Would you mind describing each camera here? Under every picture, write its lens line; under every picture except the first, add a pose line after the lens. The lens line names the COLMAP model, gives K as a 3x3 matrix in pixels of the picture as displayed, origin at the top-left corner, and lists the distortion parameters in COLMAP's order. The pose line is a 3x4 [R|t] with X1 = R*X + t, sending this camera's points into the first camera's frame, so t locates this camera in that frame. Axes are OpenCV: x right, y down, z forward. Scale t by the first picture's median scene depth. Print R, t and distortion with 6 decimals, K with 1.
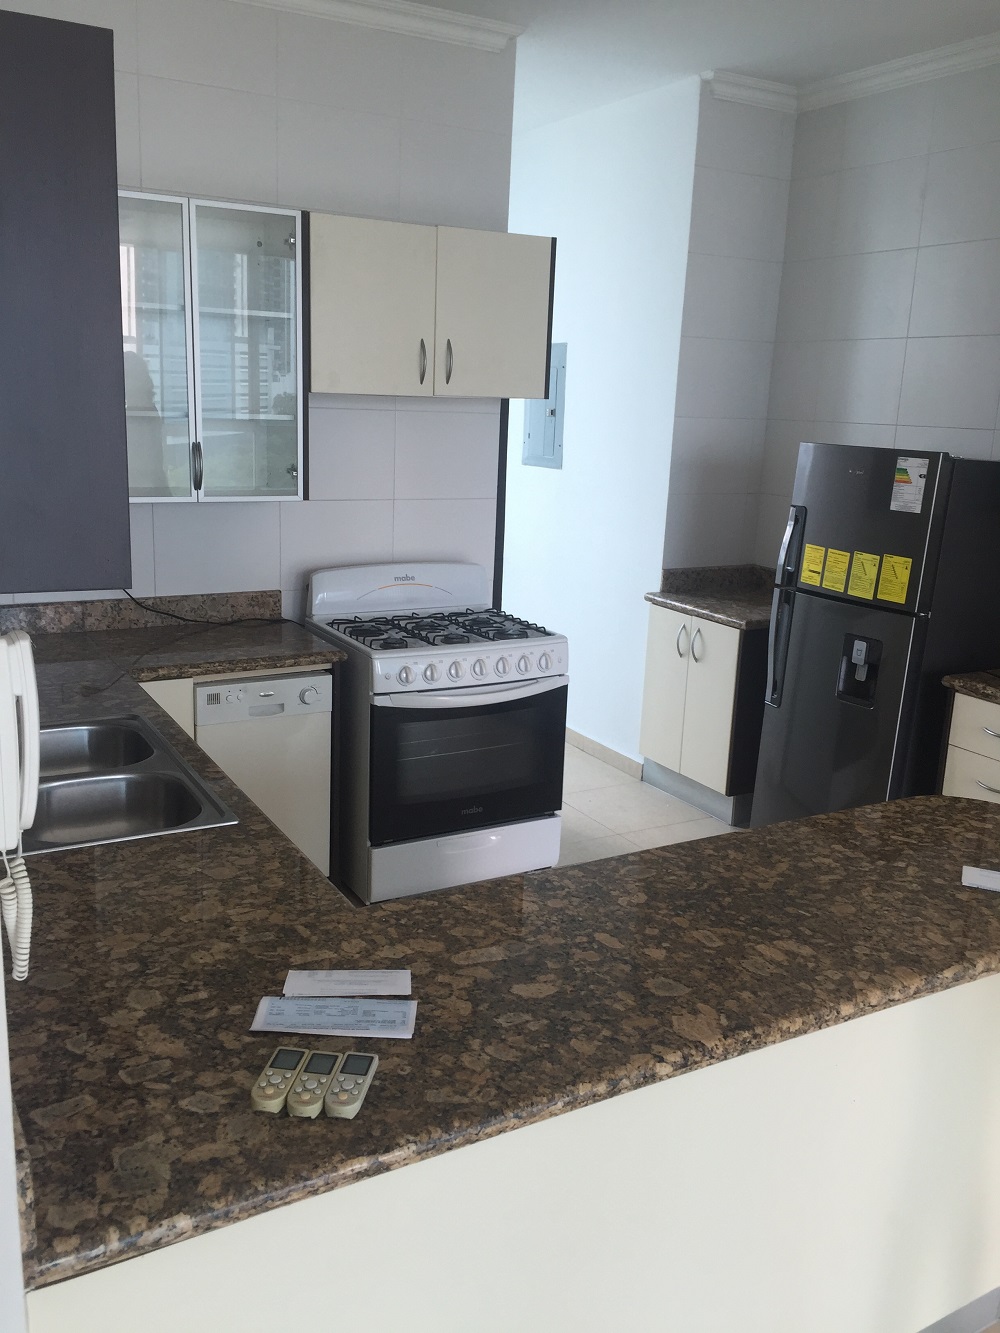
lens RADIAL K [[1126.9, 0, 521.7], [0, 1126.9, 658.6], [0, 0, 1]] dist [0.083468, -0.098342]
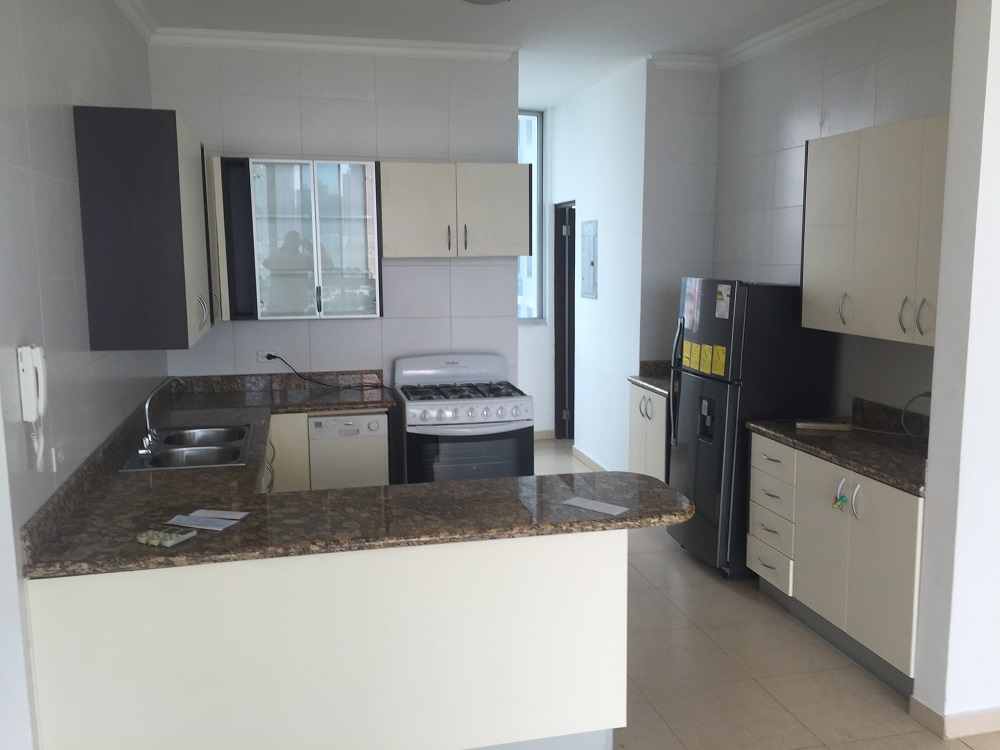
lens RADIAL K [[845.3, 0, 503.1], [0, 845.3, 371.5], [0, 0, 1]] dist [0.083468, -0.098342]
pose [[0.958810, 0.002941, -0.284033, 0.384485], [-0.029213, 0.995665, -0.088305, 0.059666], [0.282542, 0.092965, 0.954740, -0.217019]]
